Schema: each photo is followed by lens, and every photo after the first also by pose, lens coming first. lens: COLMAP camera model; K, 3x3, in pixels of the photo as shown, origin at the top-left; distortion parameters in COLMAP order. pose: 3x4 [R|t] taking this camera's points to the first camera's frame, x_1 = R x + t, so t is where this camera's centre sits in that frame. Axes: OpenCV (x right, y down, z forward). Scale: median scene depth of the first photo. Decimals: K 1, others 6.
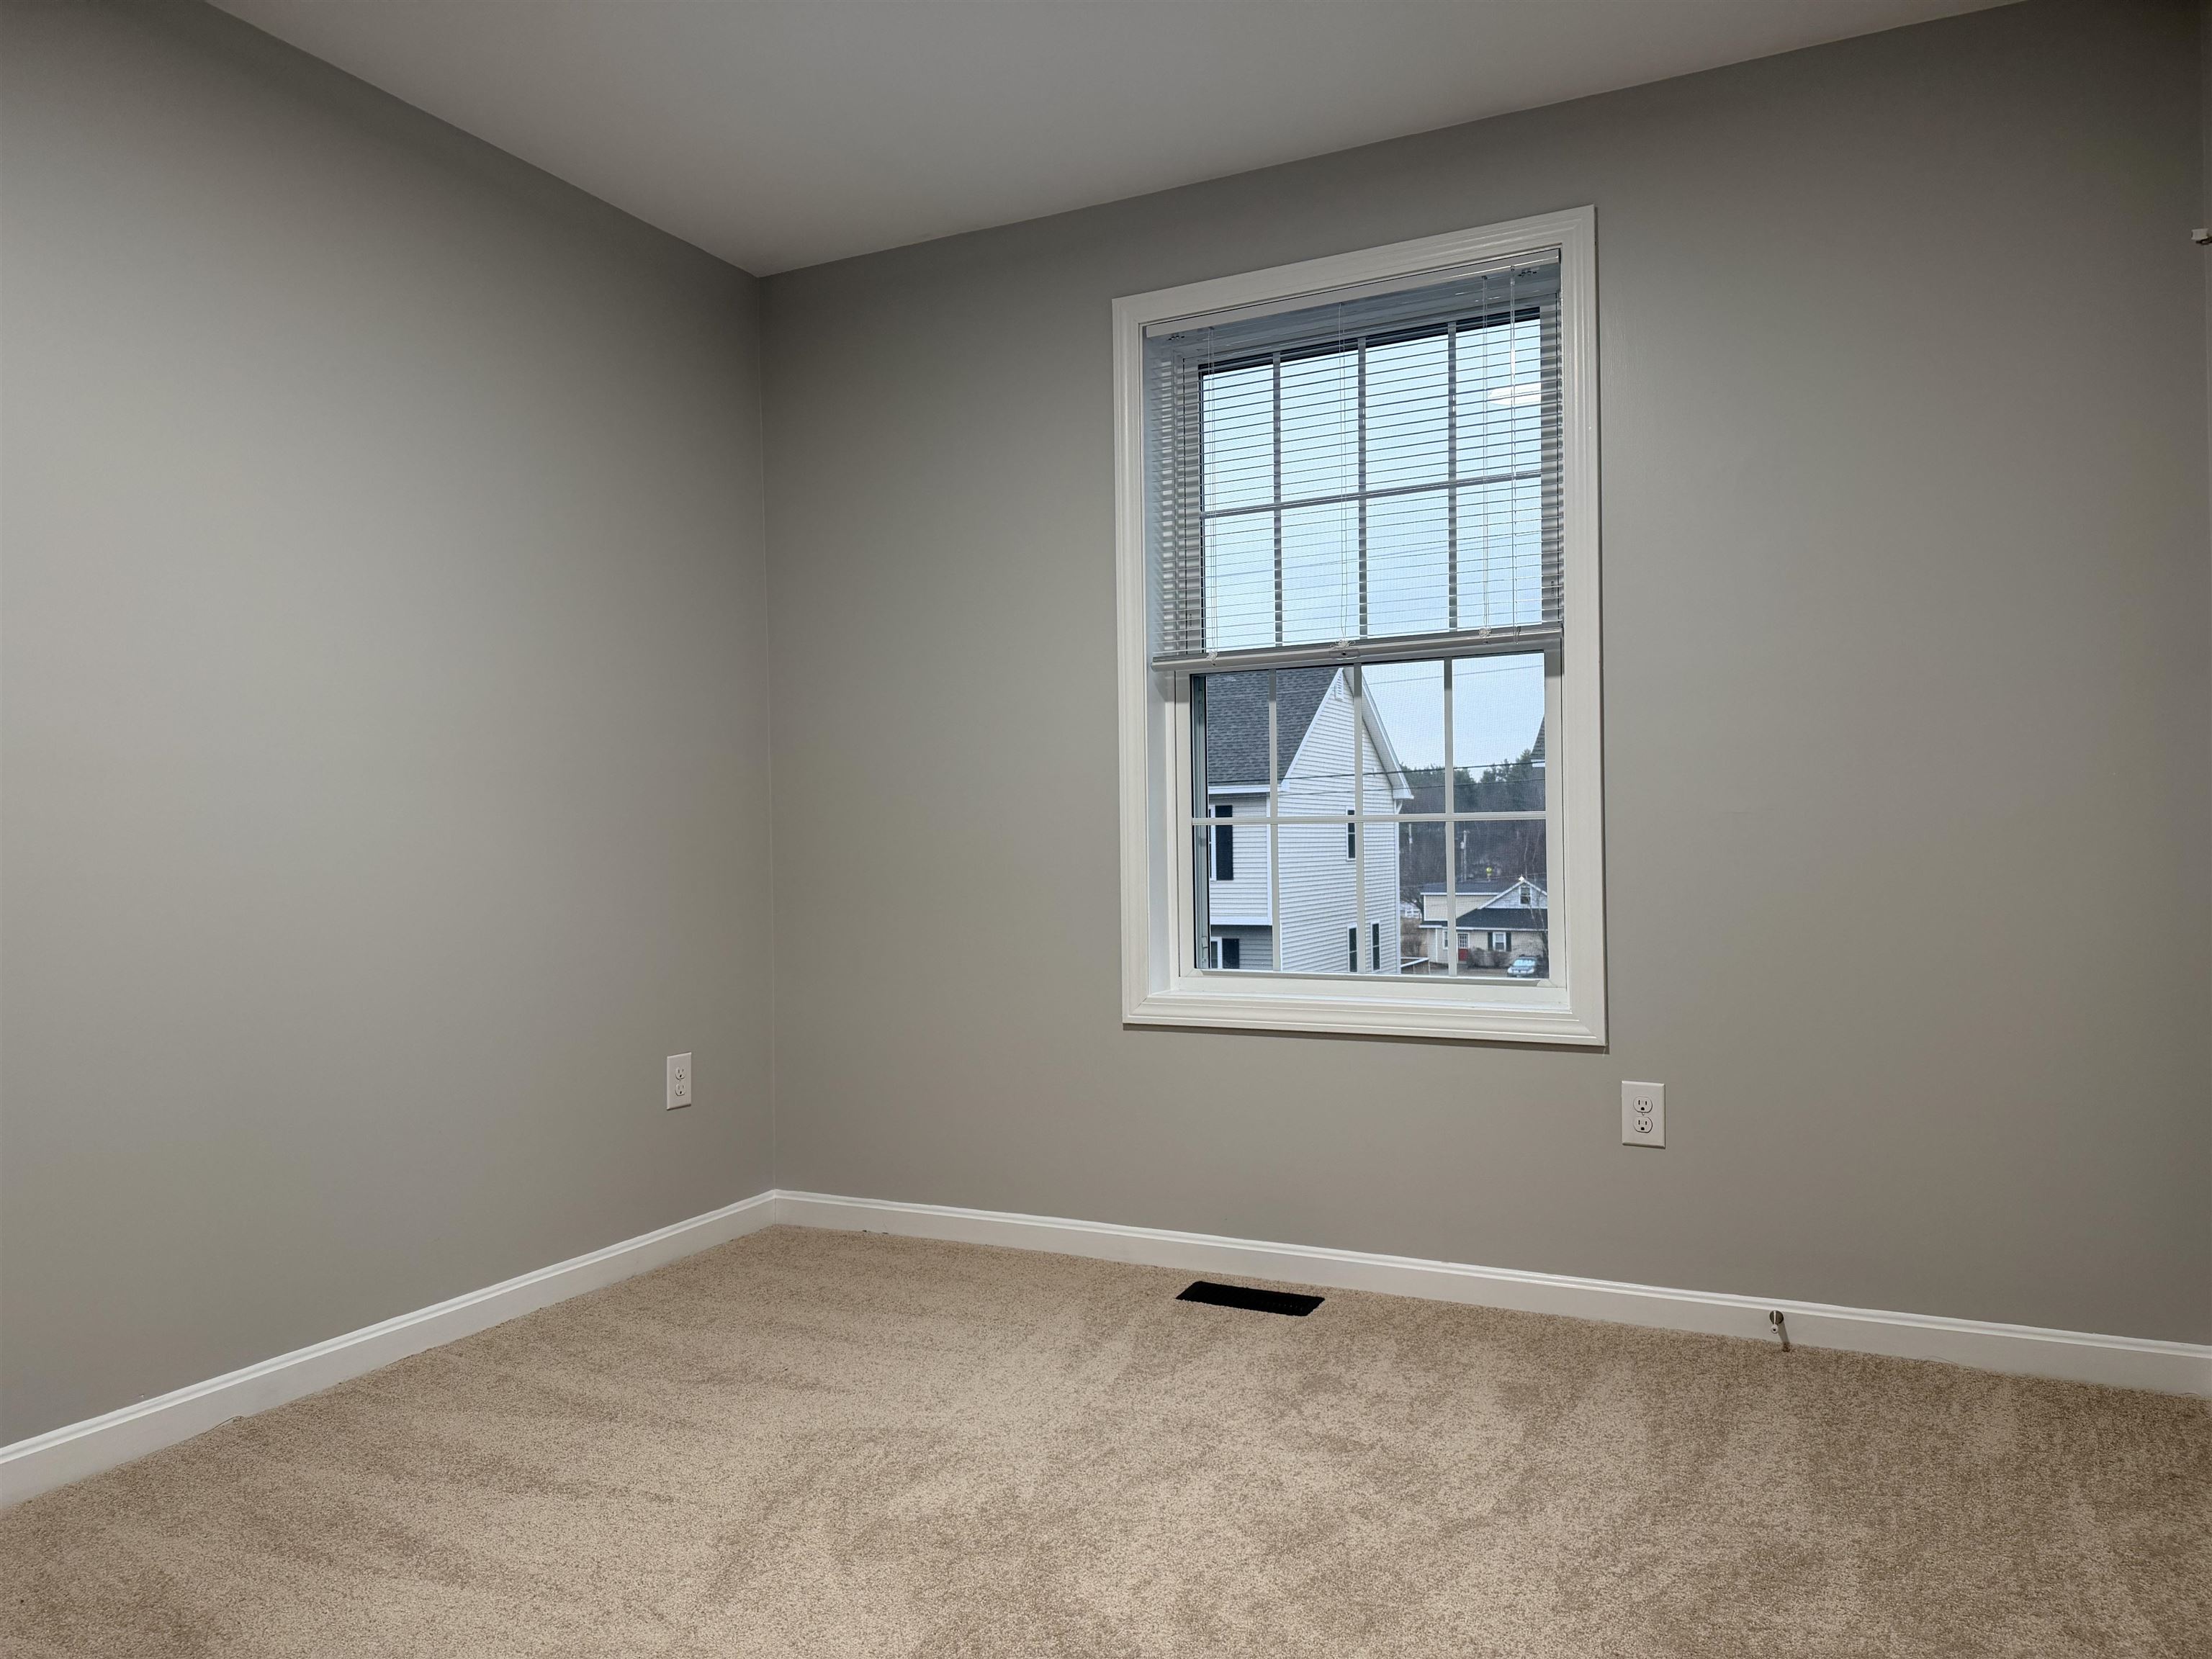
lens RADIAL K [[1552.9, 0, 1124.9], [0, 1552.9, 828.0], [0, 0, 1]] dist [0.027320, -0.025800]
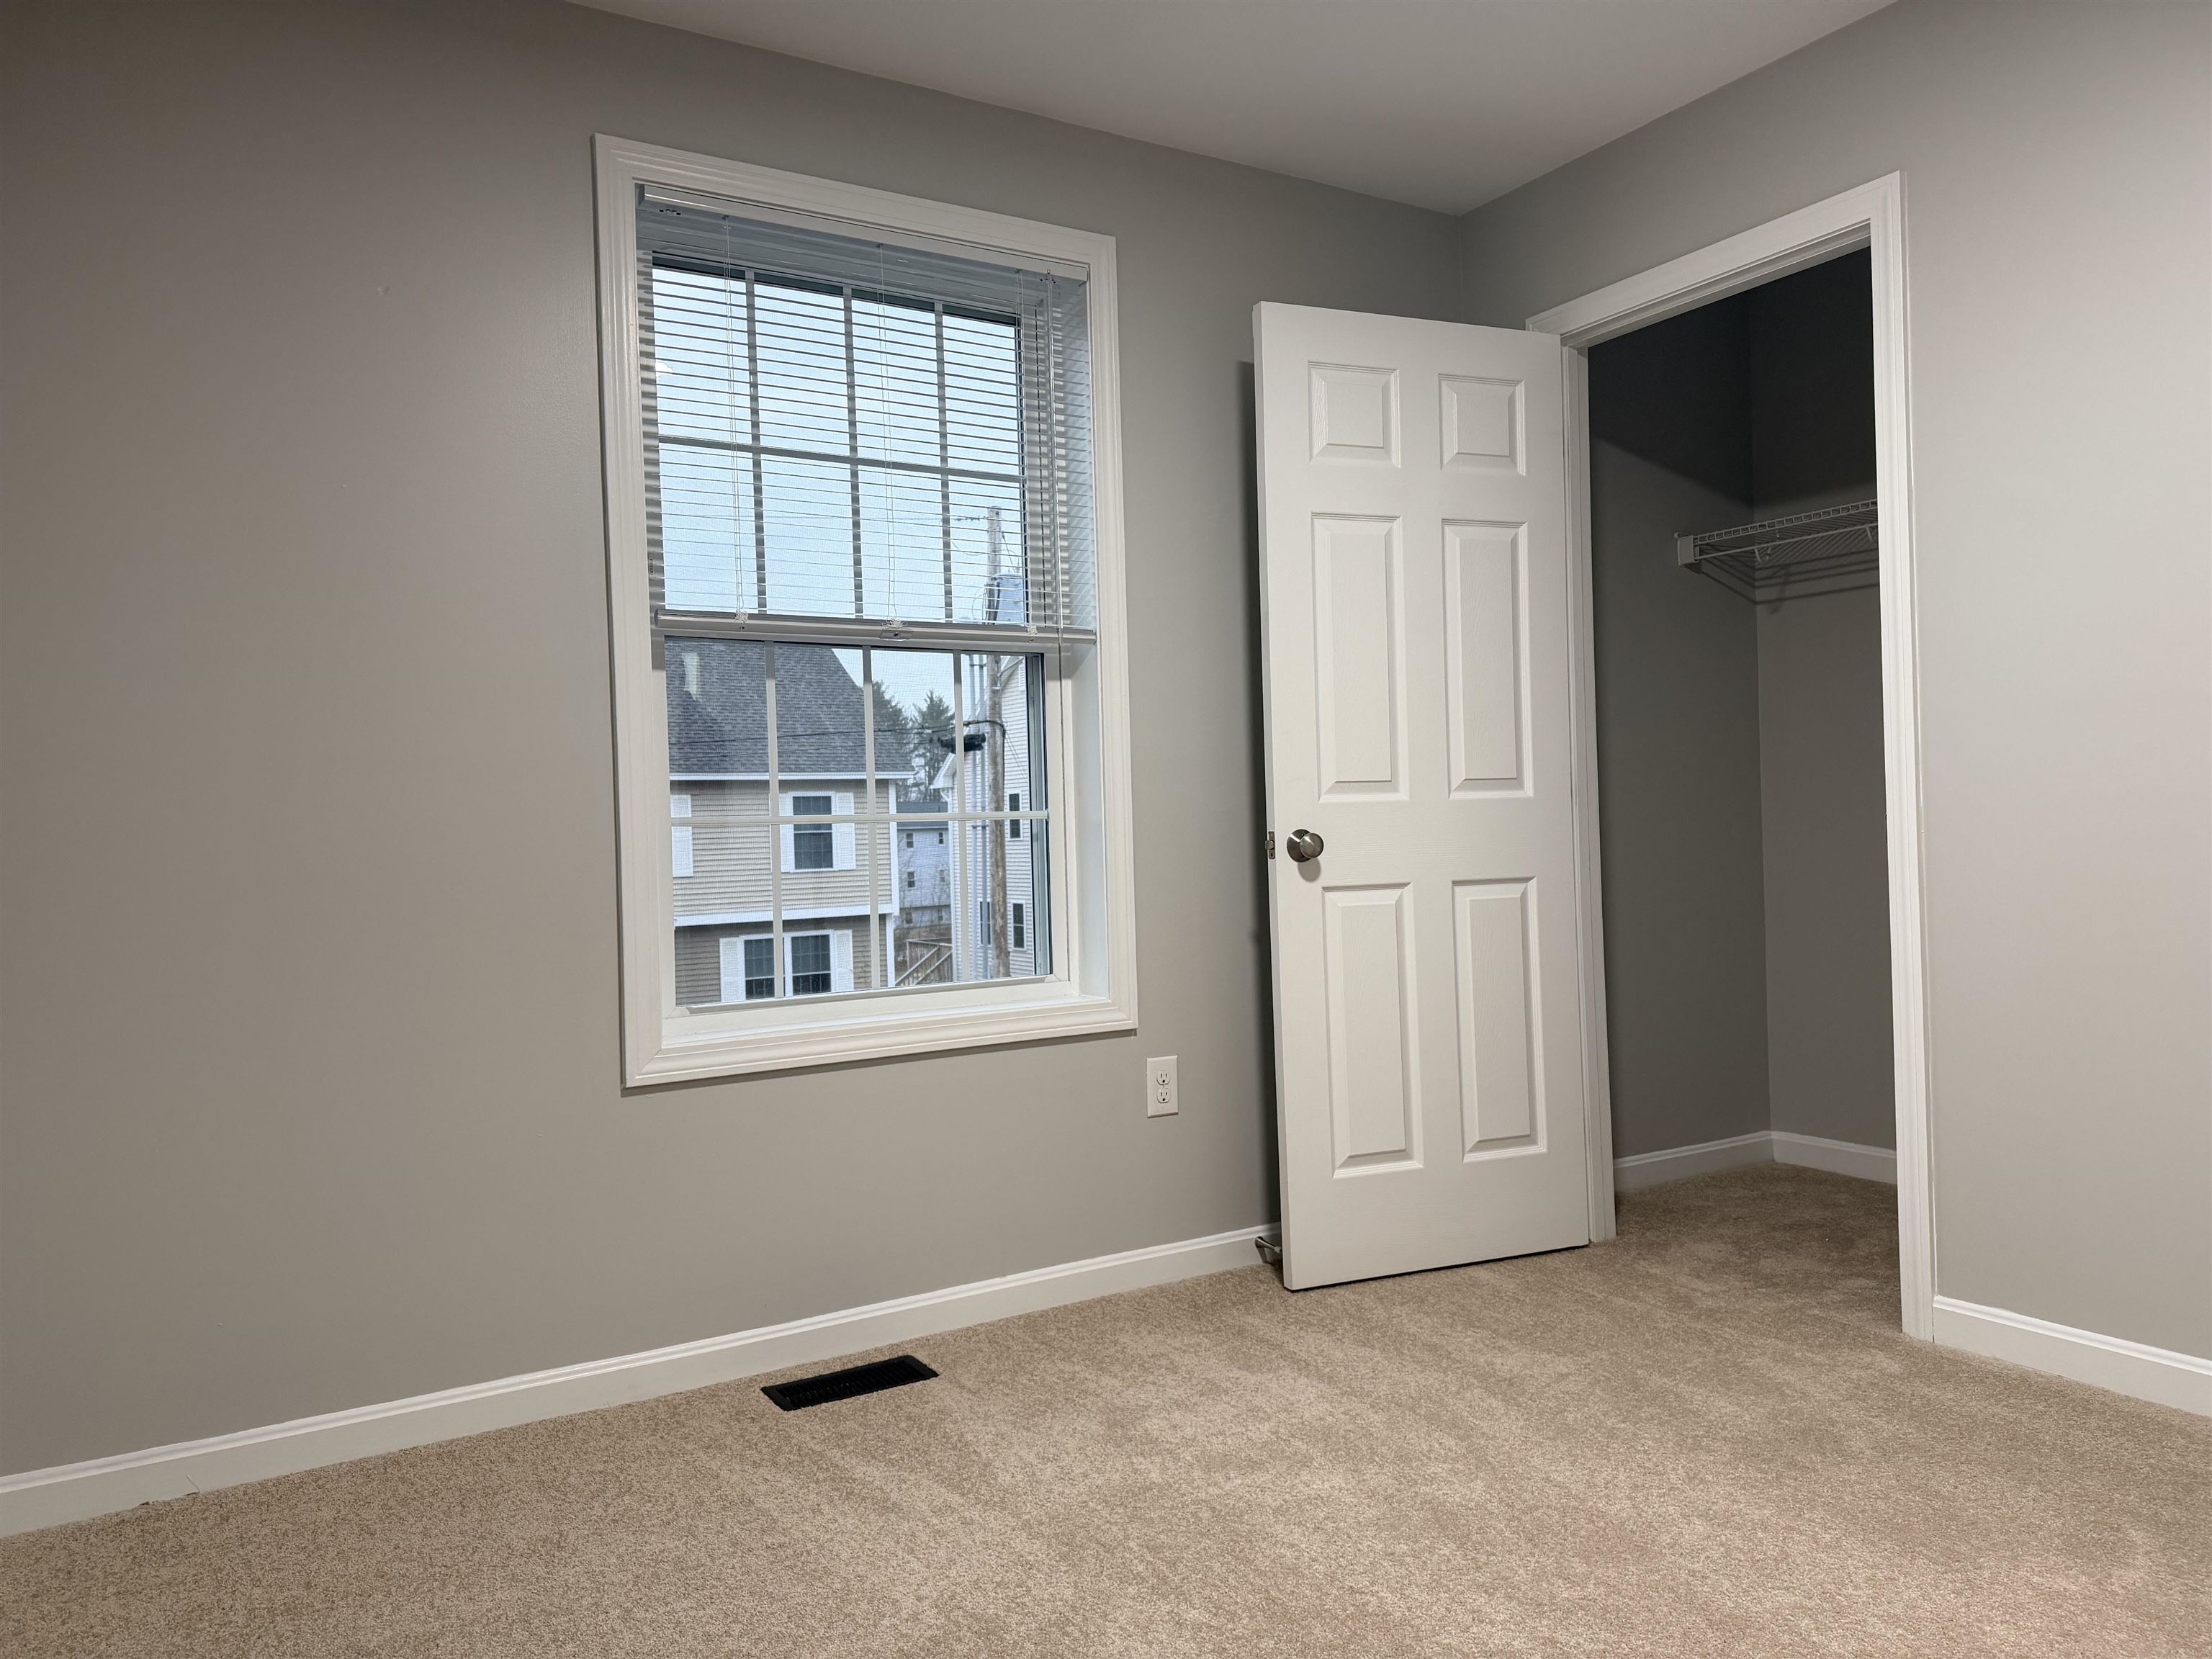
lens RADIAL K [[1552.9, 0, 1114.4], [0, 1552.9, 822.6], [0, 0, 1]] dist [0.027320, -0.025800]
pose [[0.530848, -0.001001, 0.847466, -0.563536], [0.012362, 0.999902, -0.006562, 0.004544], [-0.847377, 0.013960, 0.530809, 0.420439]]
